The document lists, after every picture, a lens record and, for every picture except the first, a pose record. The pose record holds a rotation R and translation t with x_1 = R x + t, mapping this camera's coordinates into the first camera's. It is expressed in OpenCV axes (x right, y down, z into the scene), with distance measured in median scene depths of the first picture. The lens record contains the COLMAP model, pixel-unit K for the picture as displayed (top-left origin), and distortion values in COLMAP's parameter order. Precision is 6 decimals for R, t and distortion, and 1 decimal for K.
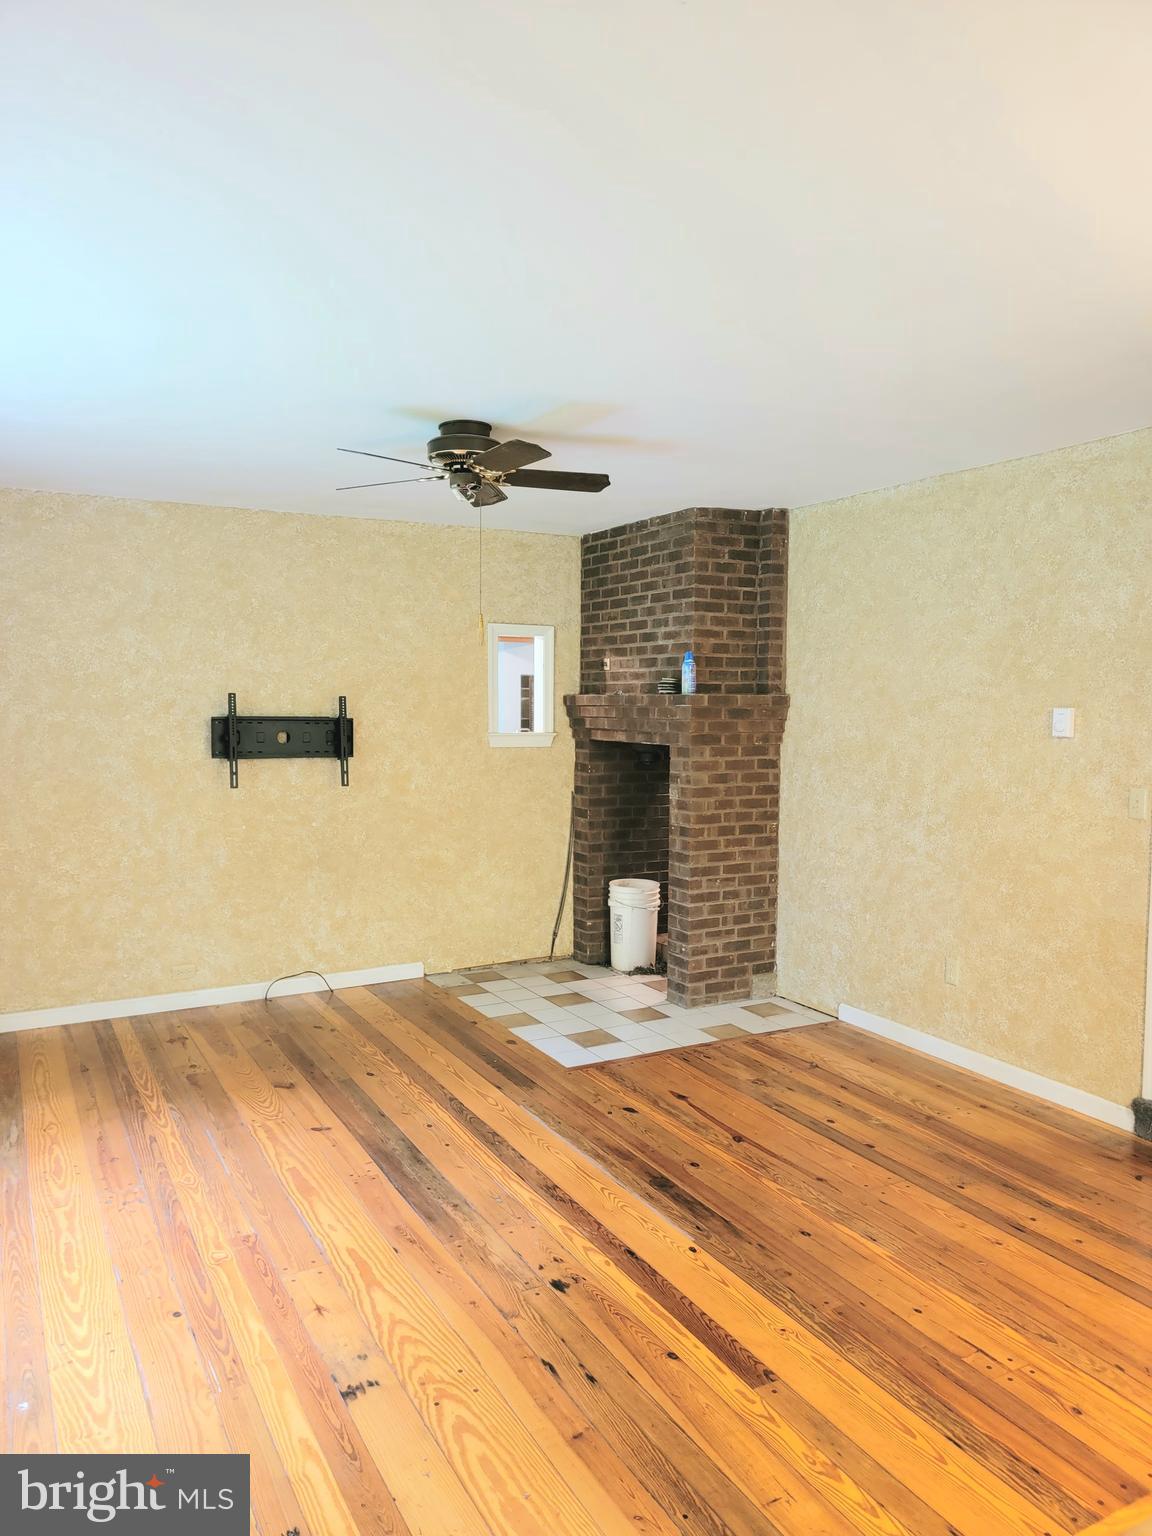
lens RADIAL K [[1064.8, 0, 575.5], [0, 1064.8, 766.5], [0, 0, 1]] dist [0.051868, -0.027981]
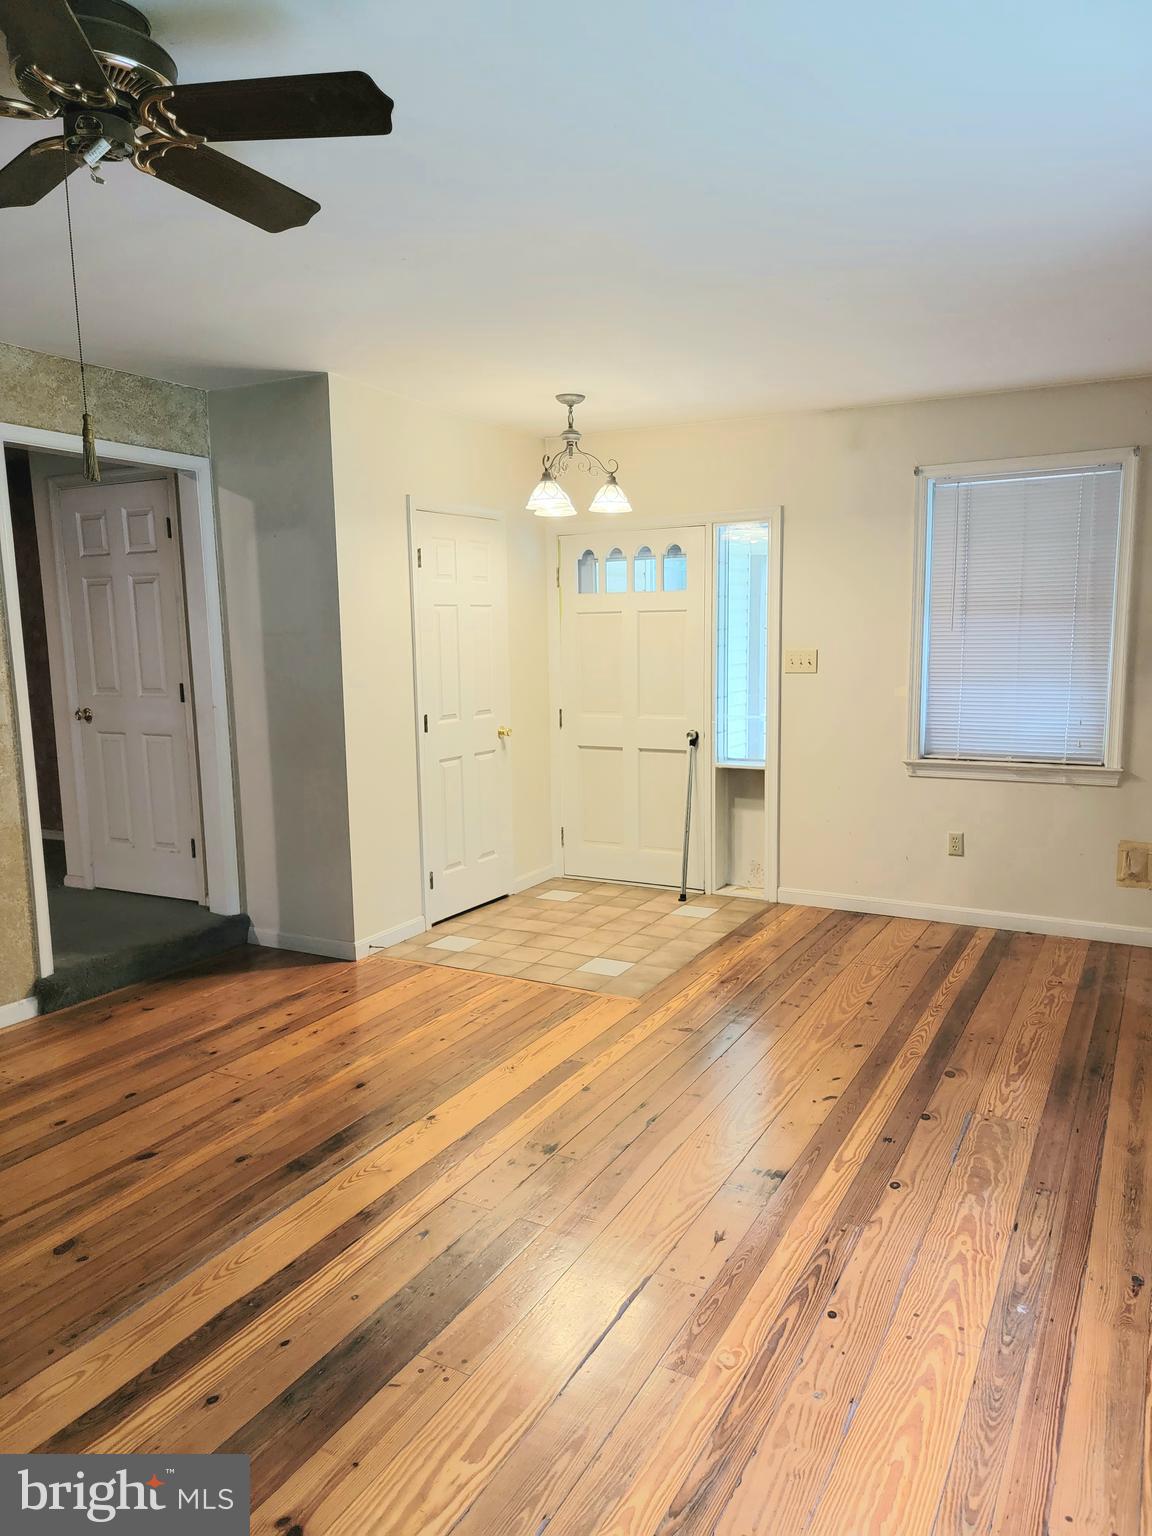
lens RADIAL K [[1064.8, 0, 576.2], [0, 1064.8, 772.6], [0, 0, 1]] dist [0.051868, -0.027981]
pose [[-0.528135, -0.115674, 0.841245, -0.803188], [0.066238, 0.982048, 0.176619, -0.064681], [-0.846573, 0.149001, -0.510992, 1.336442]]
